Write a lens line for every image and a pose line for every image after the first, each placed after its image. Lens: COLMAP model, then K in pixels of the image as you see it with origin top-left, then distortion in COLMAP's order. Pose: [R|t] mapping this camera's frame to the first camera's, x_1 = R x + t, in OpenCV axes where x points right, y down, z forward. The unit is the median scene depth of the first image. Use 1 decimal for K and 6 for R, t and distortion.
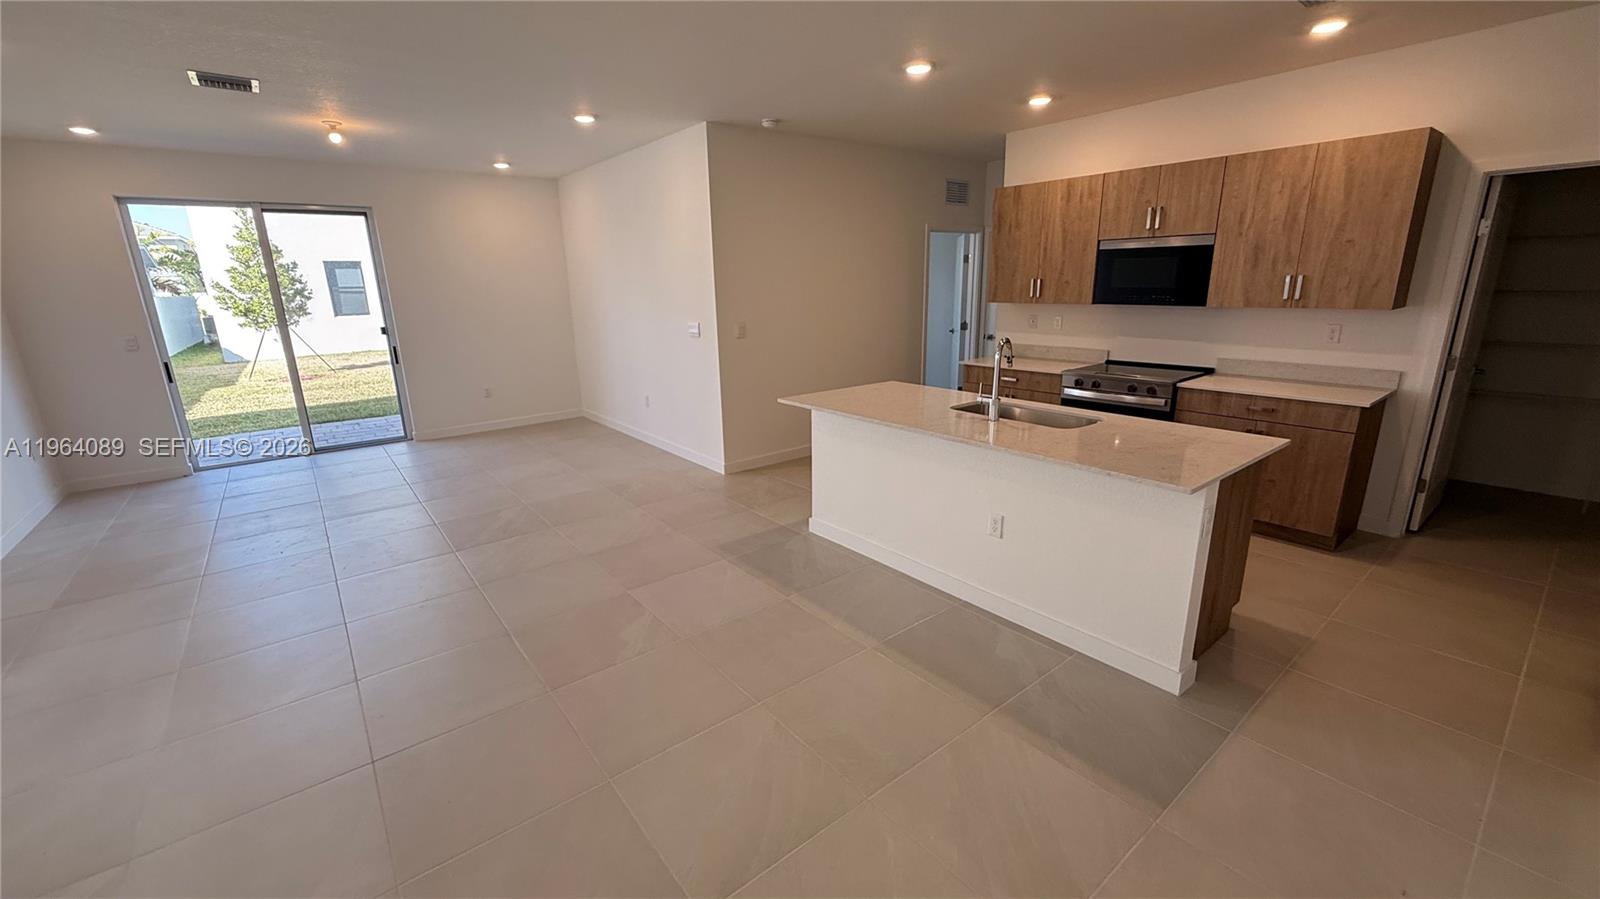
lens RADIAL K [[636.2, 0, 792.4], [0, 636.2, 447.4], [0, 0, 1]] dist [-0.000381, -0.000454]
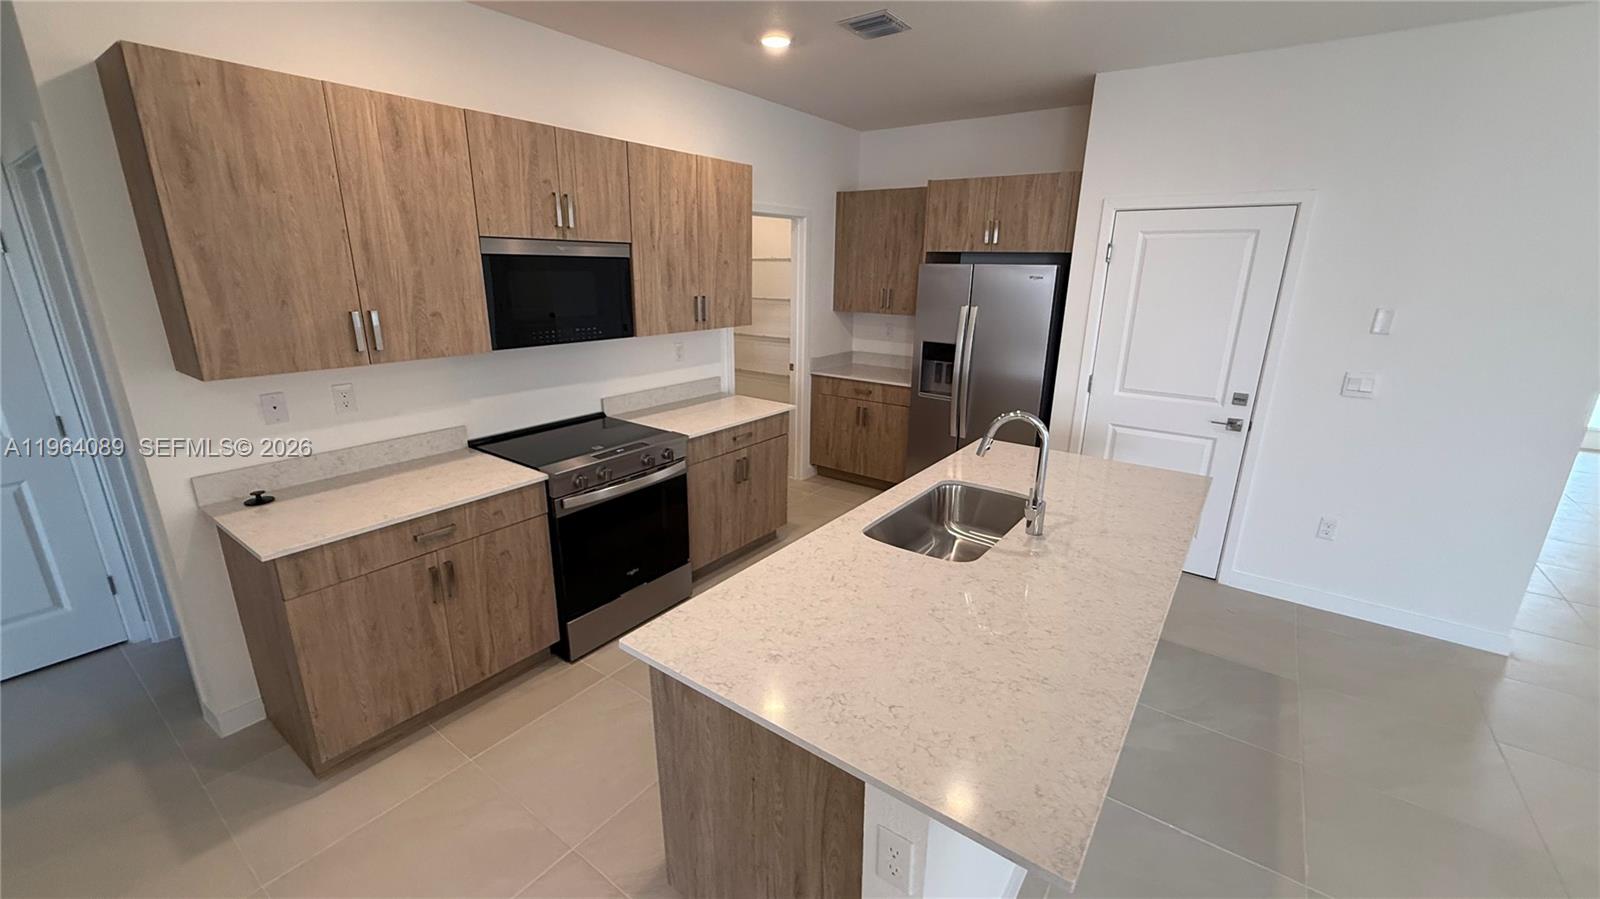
lens RADIAL K [[636.2, 0, 791.0], [0, 636.2, 451.2], [0, 0, 1]] dist [-0.000381, -0.000454]
pose [[-0.266250, -0.255523, 0.929419, -0.156817], [0.239460, 0.916461, 0.320558, -0.293708], [-0.933686, 0.307907, -0.182821, 0.995418]]
